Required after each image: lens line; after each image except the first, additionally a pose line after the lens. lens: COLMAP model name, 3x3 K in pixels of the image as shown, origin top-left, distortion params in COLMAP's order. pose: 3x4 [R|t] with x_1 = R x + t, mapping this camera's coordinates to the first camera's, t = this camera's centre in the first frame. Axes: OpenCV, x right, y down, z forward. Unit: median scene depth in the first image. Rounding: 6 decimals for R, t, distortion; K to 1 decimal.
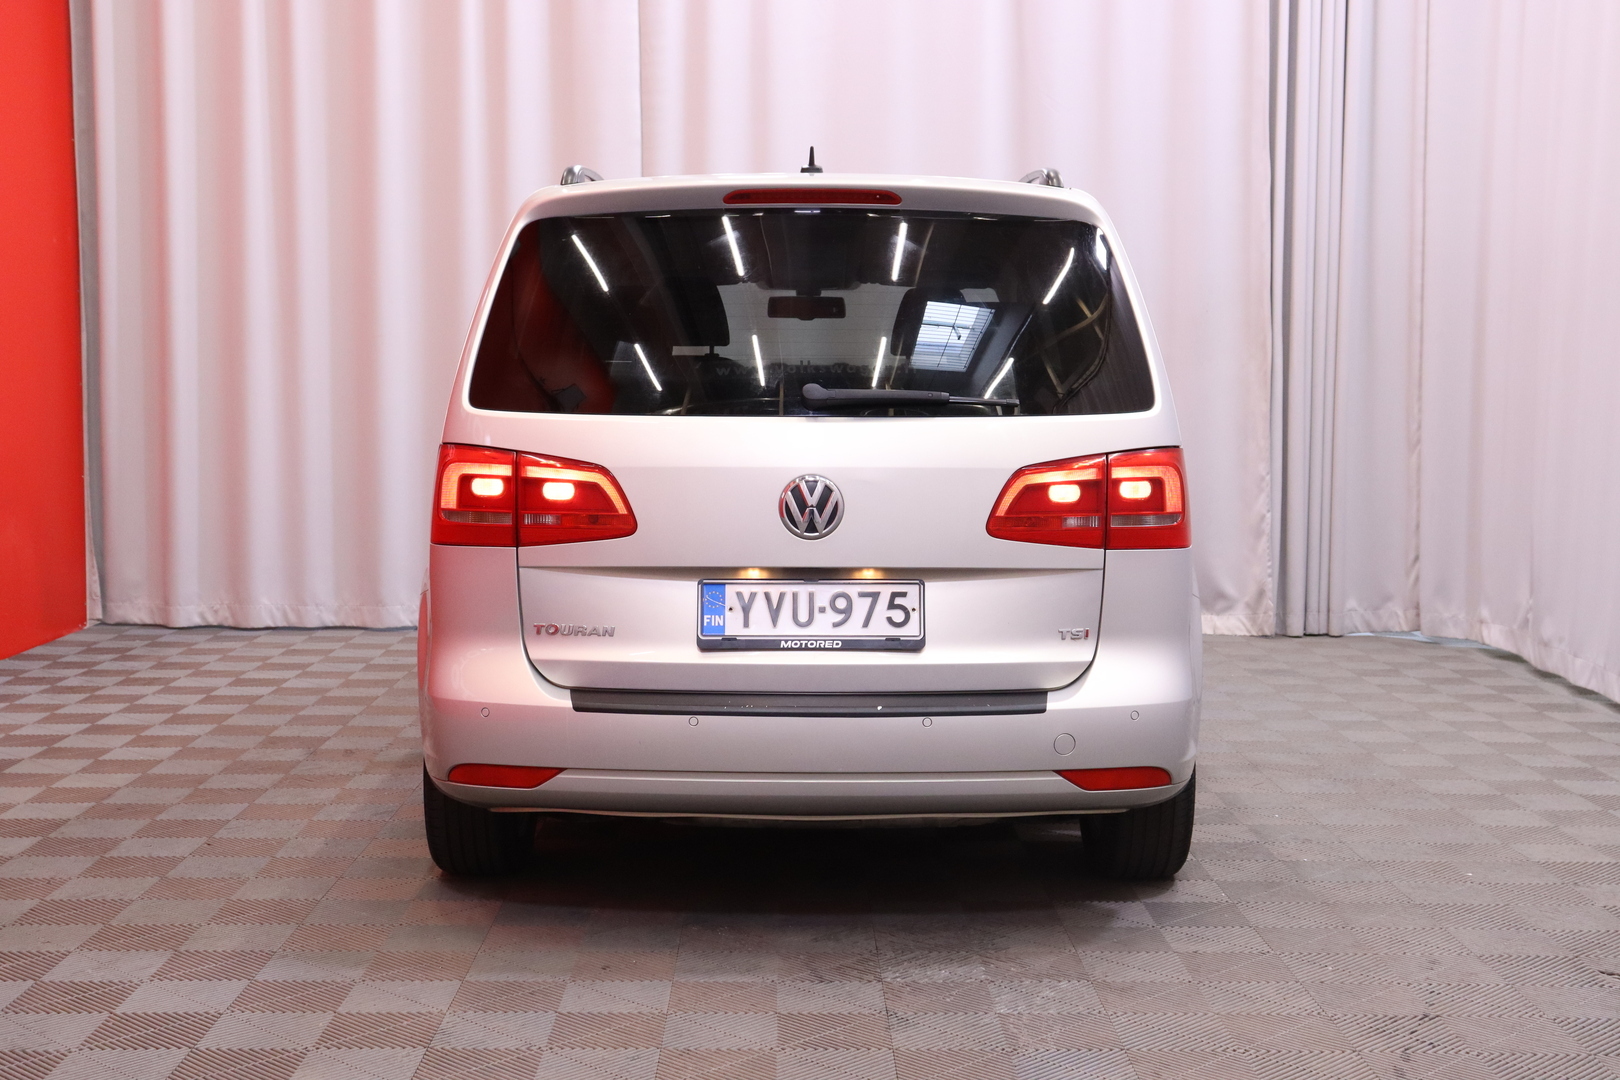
lens RADIAL K [[2201.9, 0, 810.0], [0, 2201.9, 540.0], [0, 0, 1]] dist [0.019788, 0.036435]
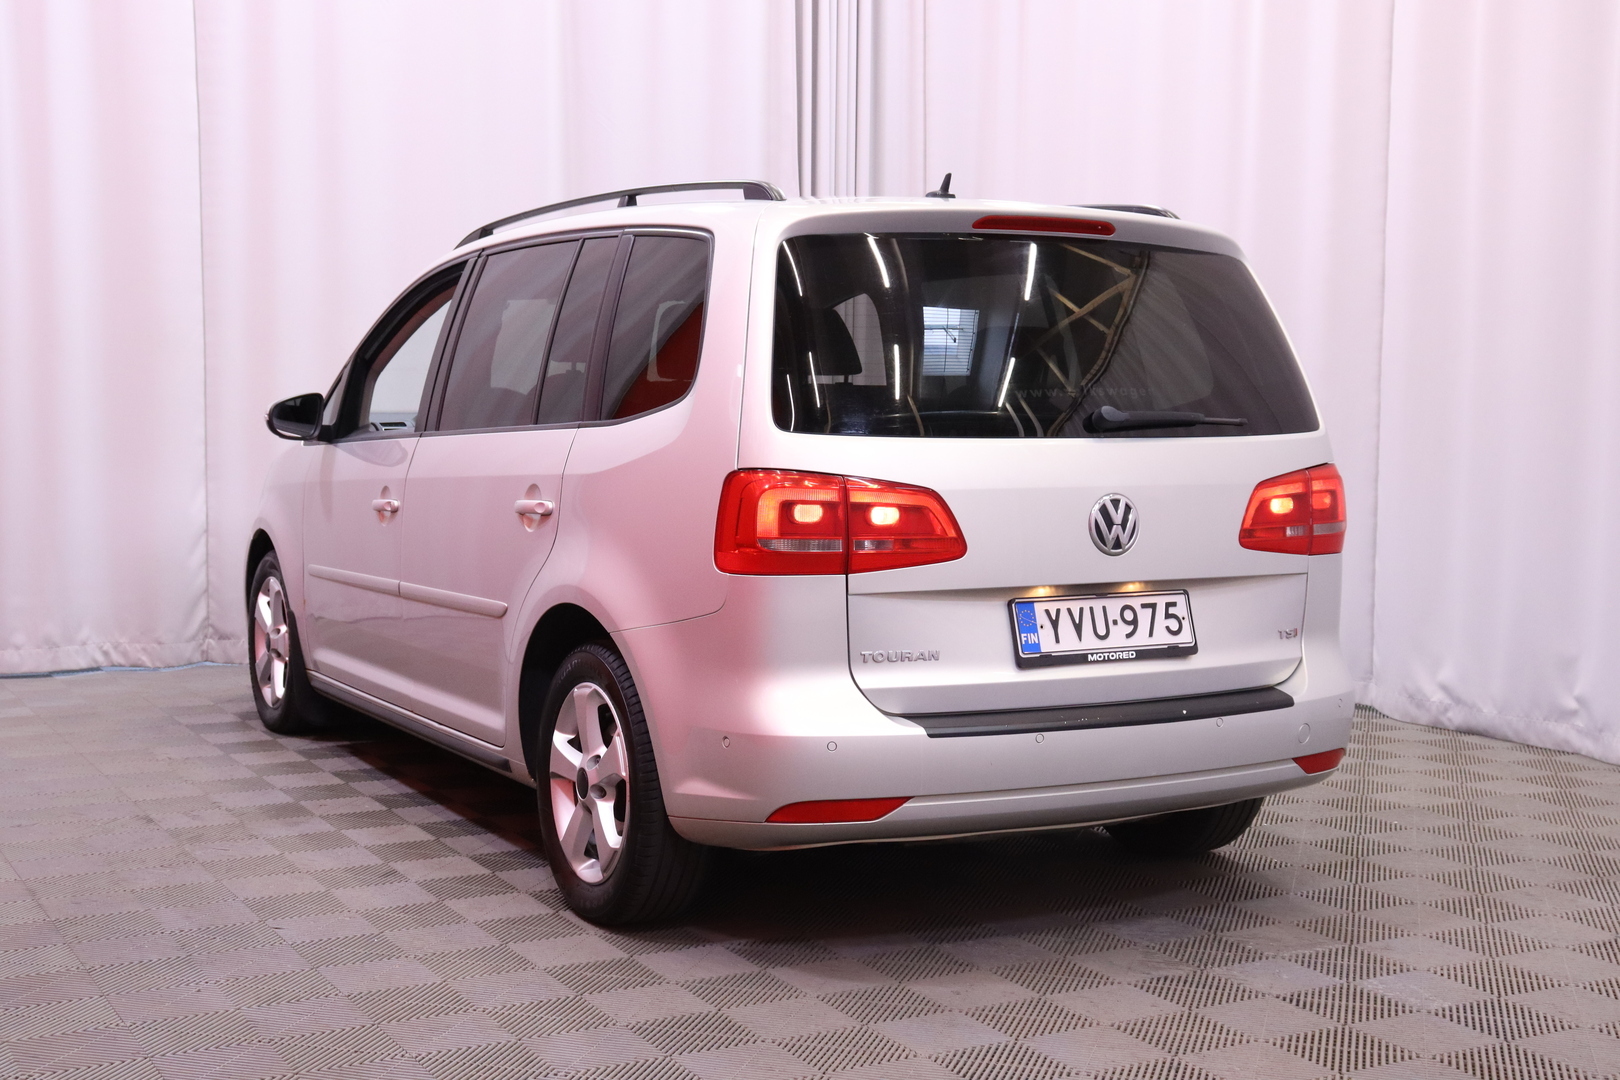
lens RADIAL K [[2239.6, 0, 855.9], [0, 2239.6, 537.4], [0, 0, 1]] dist [-0.025792, 0.013331]
pose [[0.868086, -0.031093, 0.495439, -0.619940], [0.034864, 0.999391, 0.001635, -0.014468], [-0.495188, 0.015854, 0.868641, 0.138059]]
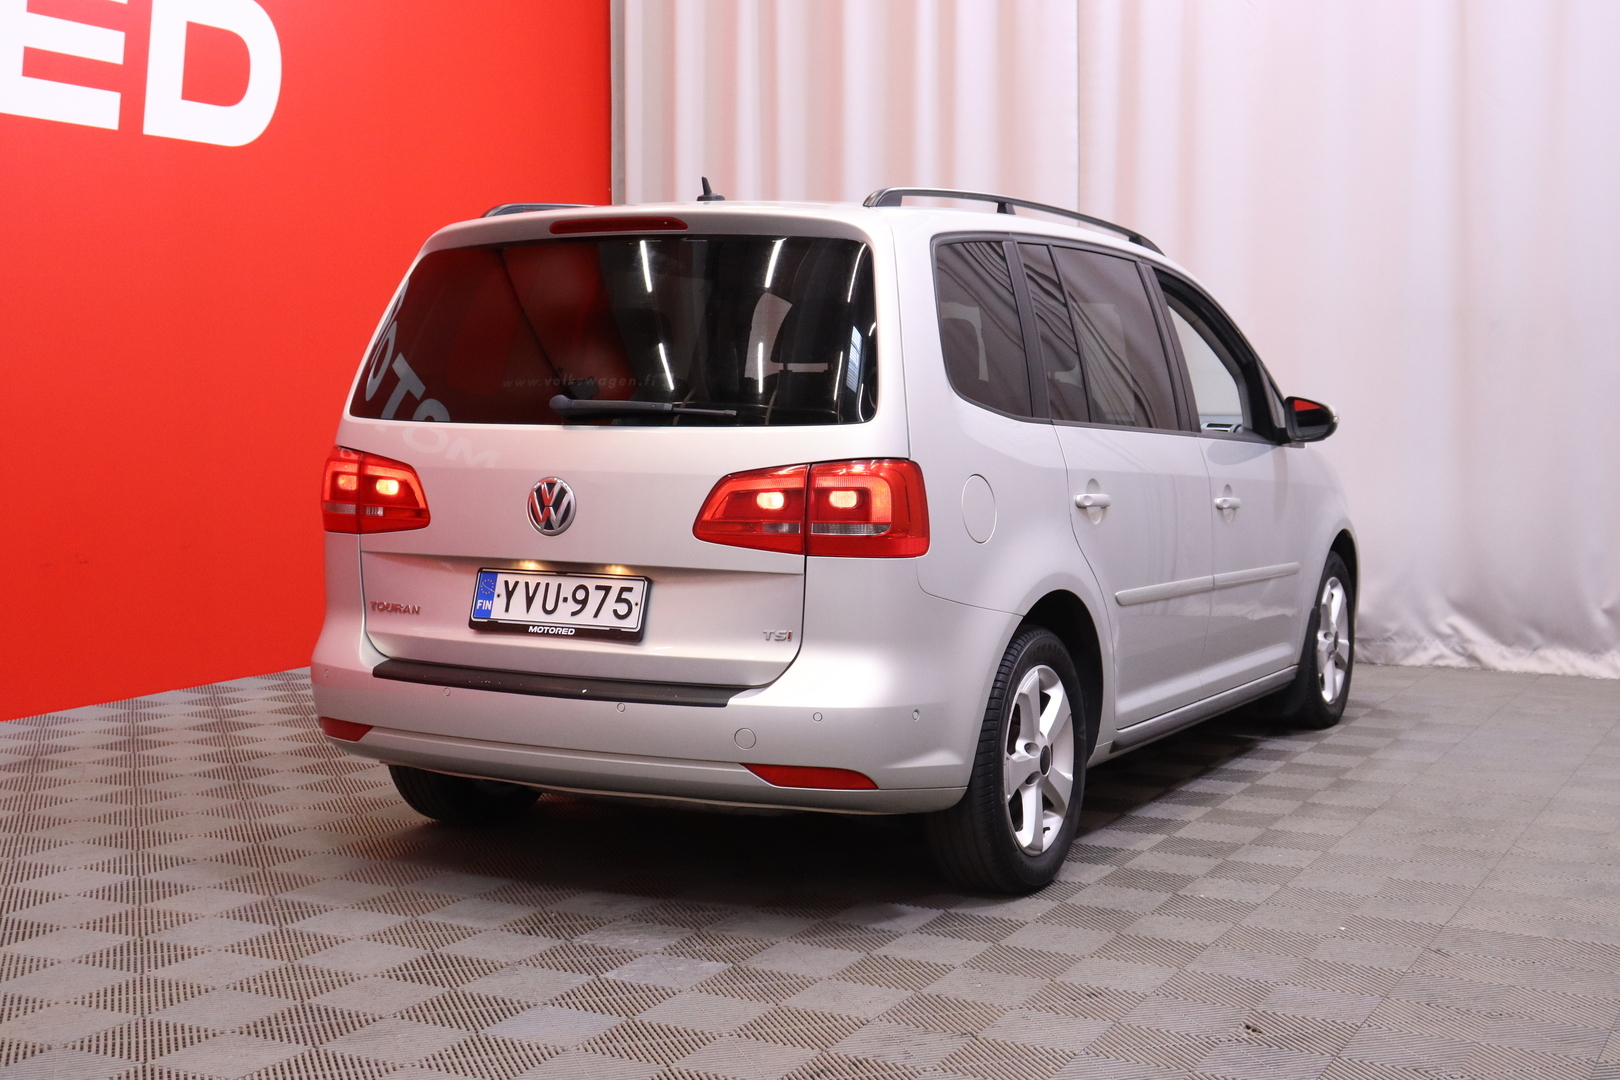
lens RADIAL K [[2201.9, 0, 810.0], [0, 2201.9, 540.0], [0, 0, 1]] dist [0.019788, 0.036435]
pose [[0.879360, 0.035042, -0.474866, 0.629420], [-0.040319, 0.999186, -0.000930, -0.002101], [0.474447, 0.019964, 0.880058, 0.088269]]
